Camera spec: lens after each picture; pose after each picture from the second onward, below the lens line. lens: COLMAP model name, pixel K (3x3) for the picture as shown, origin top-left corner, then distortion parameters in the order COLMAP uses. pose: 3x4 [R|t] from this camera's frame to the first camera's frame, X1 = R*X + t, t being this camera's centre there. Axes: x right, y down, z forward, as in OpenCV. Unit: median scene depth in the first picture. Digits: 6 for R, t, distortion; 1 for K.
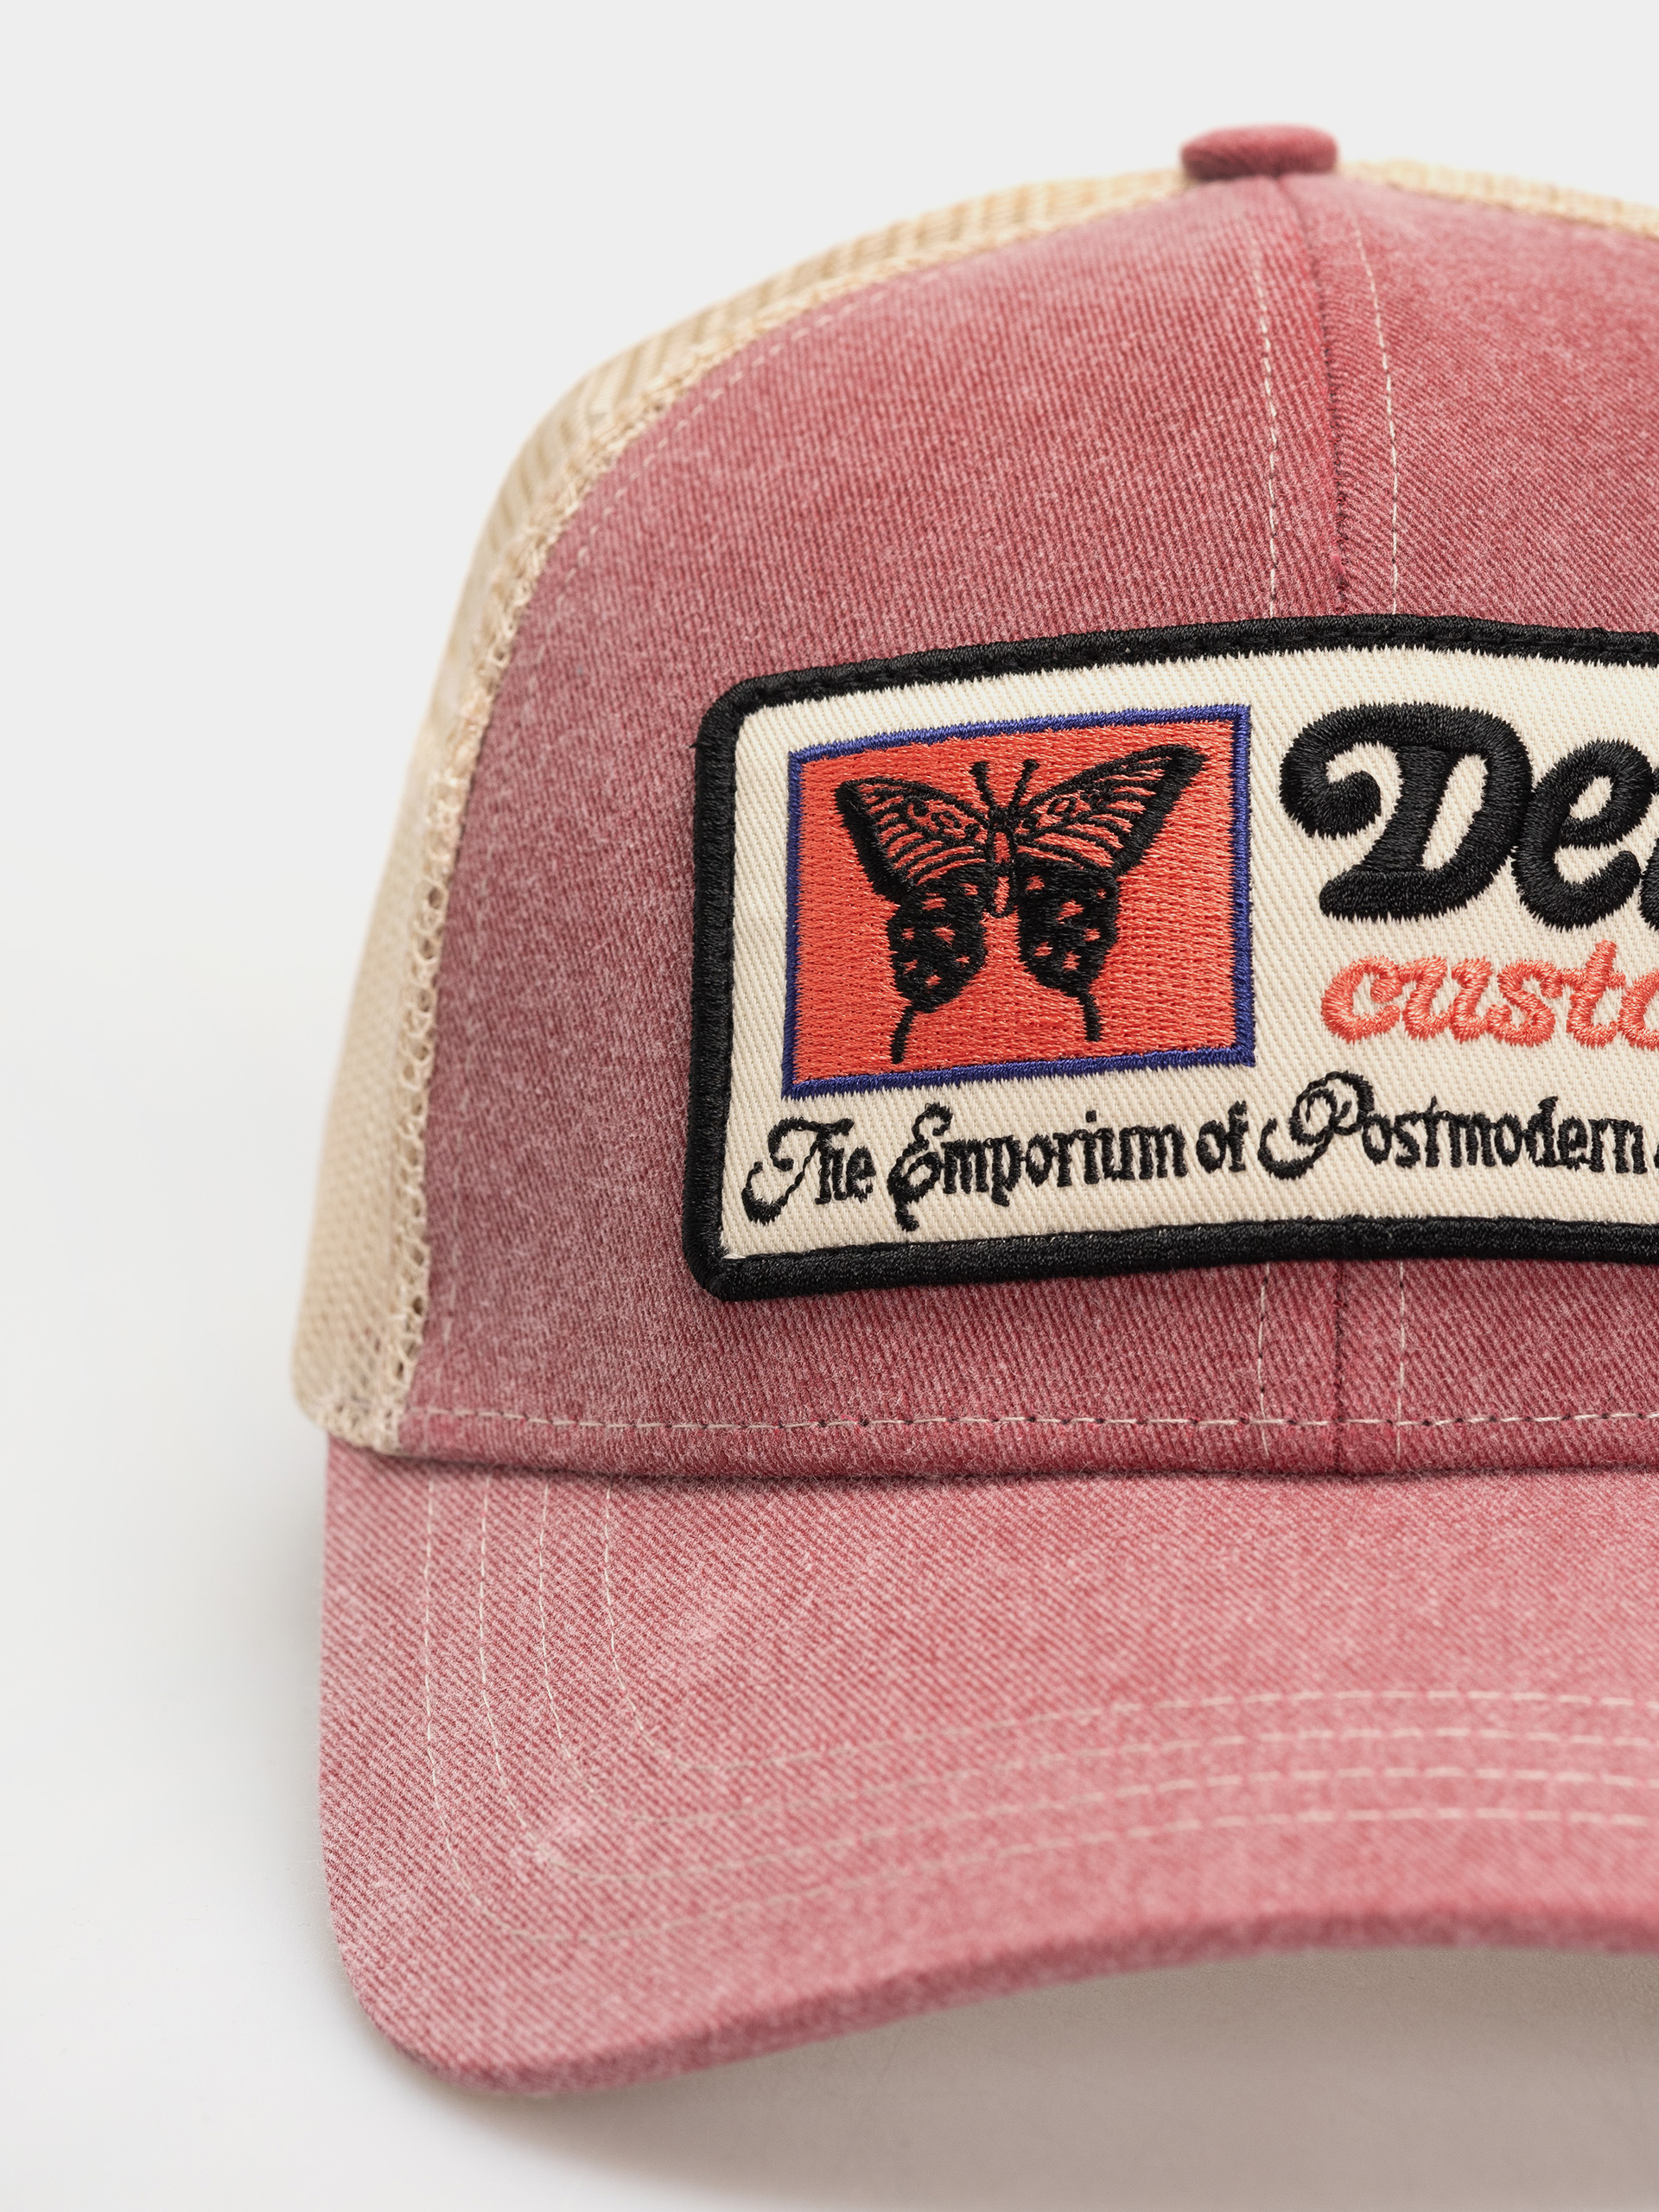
lens RADIAL K [[7452.0, 0, 829.2], [0, 7452.0, 1104.6], [0, 0, 1]] dist [0.172715, 0.000000]
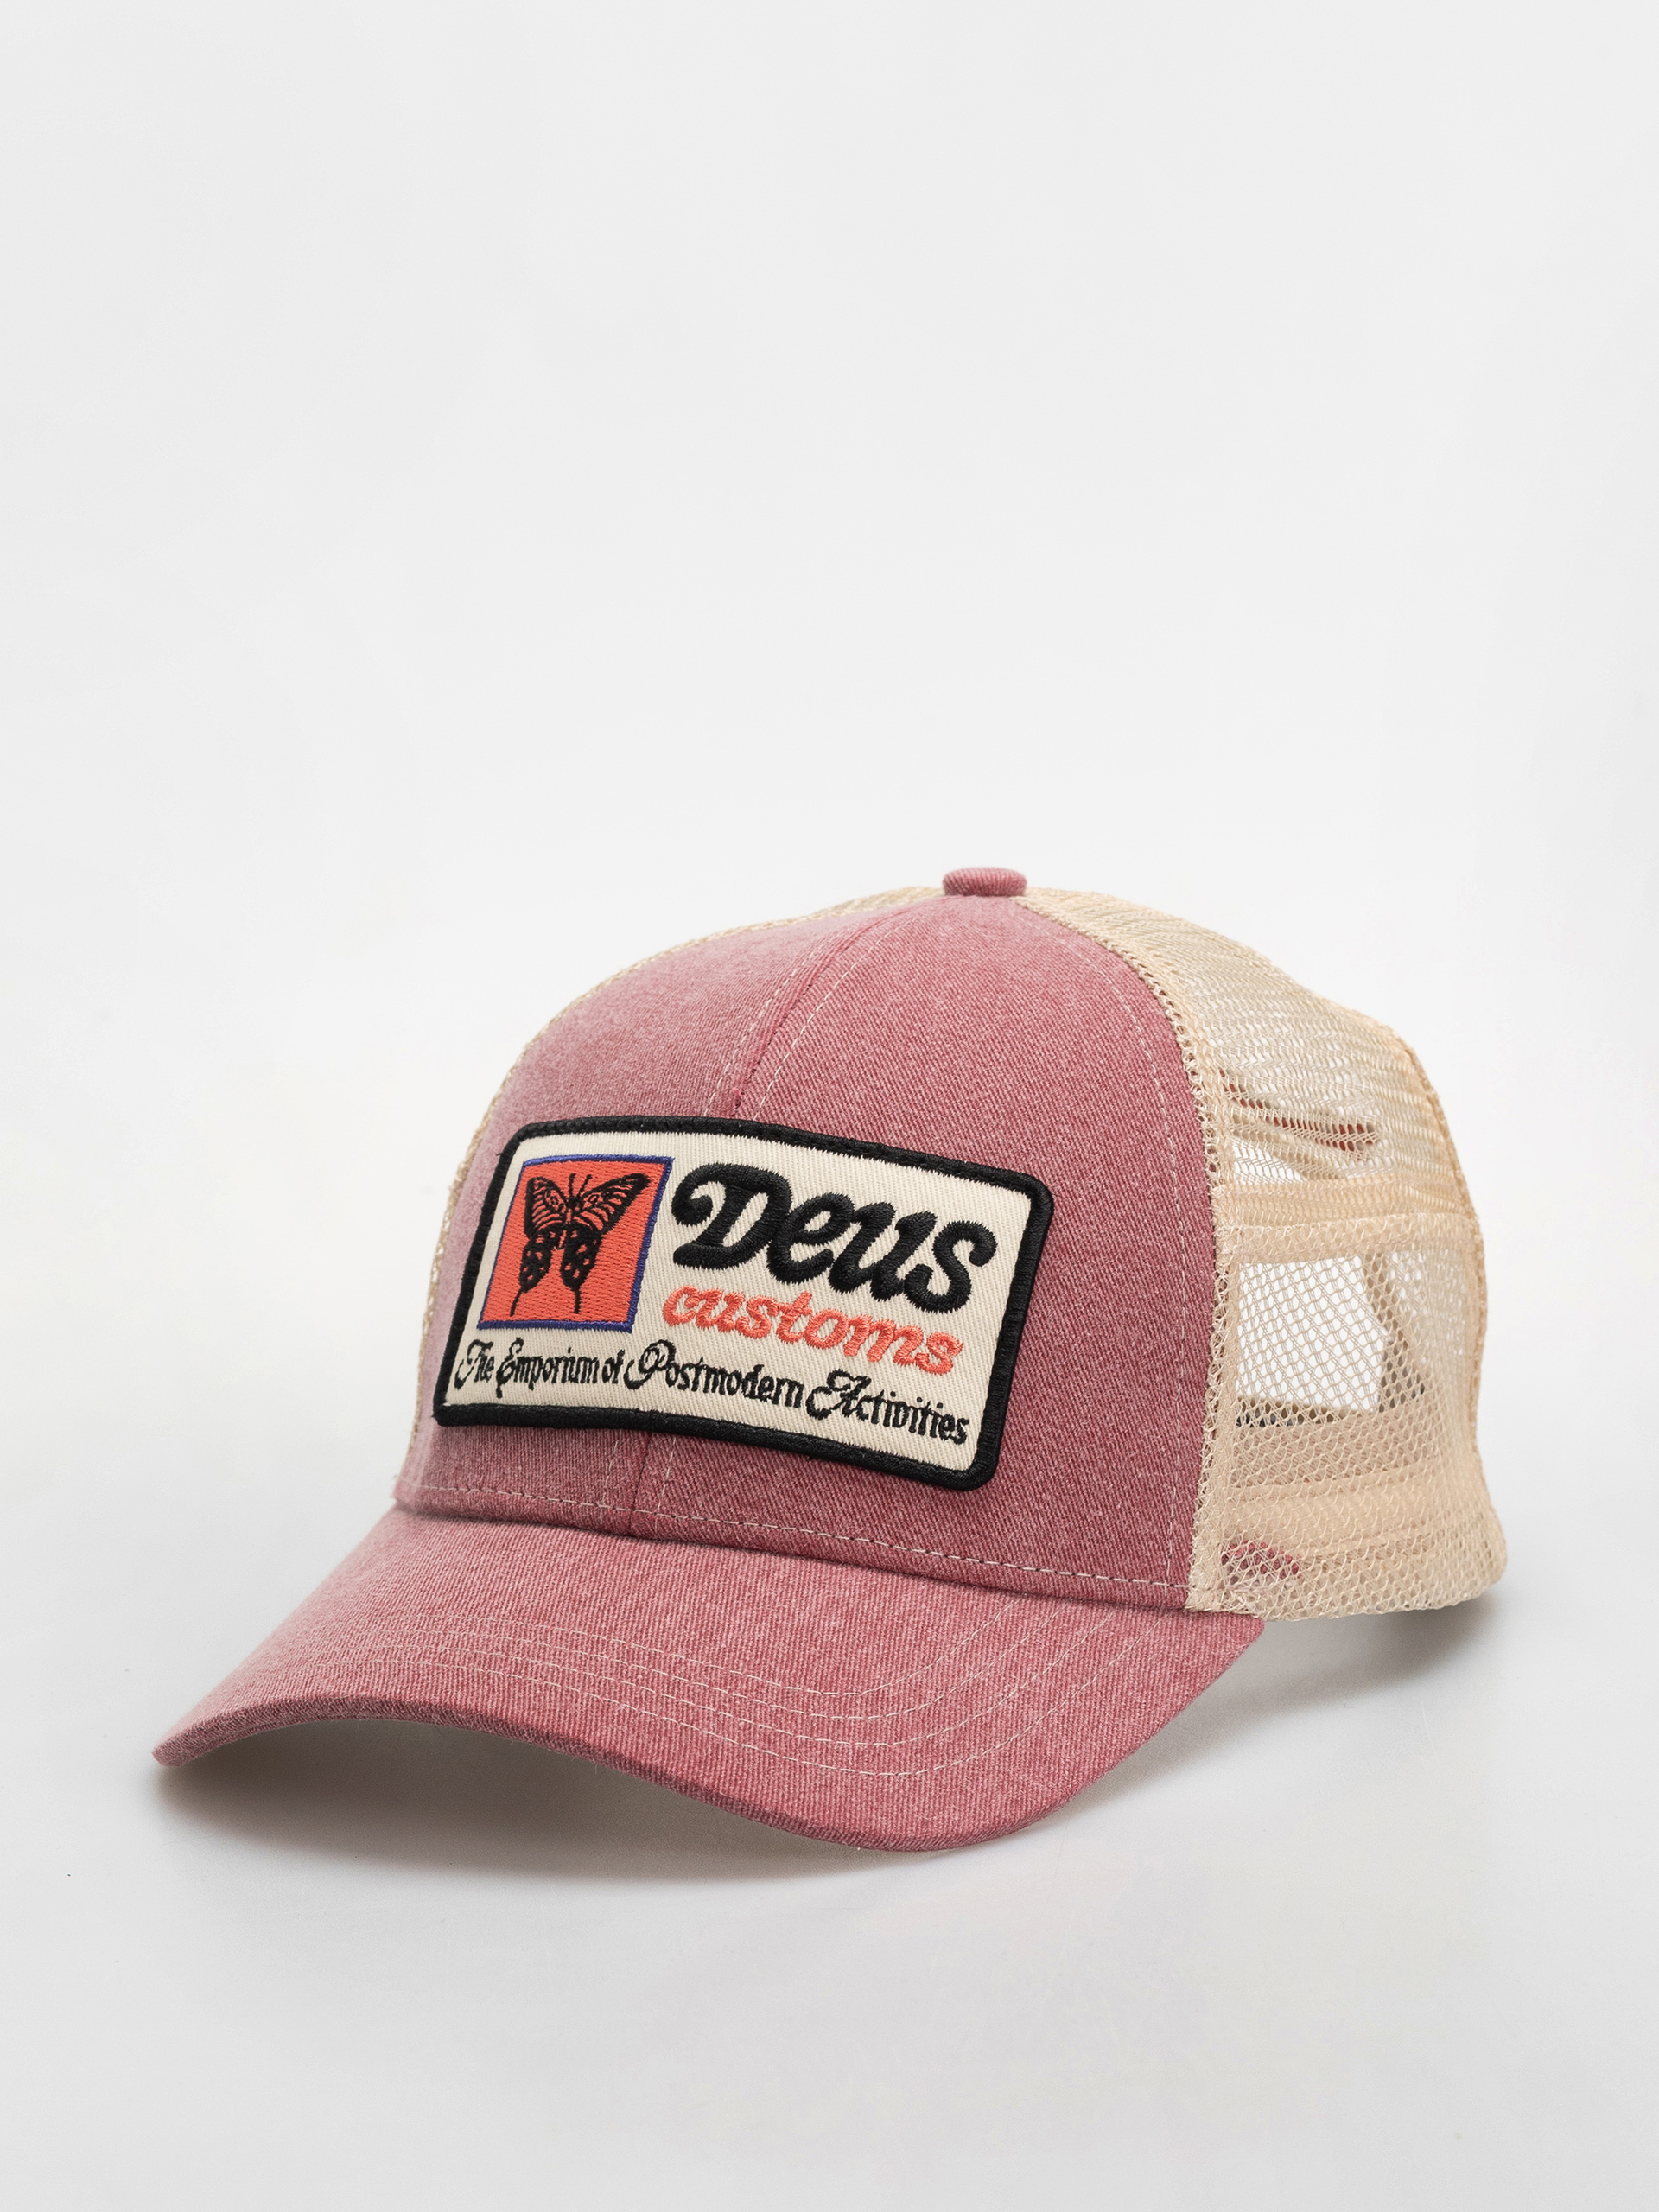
lens RADIAL K [[7452.0, 0, 829.6], [0, 7452.0, 1106.0], [0, 0, 1]] dist [0.172715, 0.000000]
pose [[0.888322, 0.095931, -0.449089, 1.001572], [-0.124113, 0.991697, -0.033662, -0.004800], [0.442131, 0.085640, 0.892853, -0.785210]]
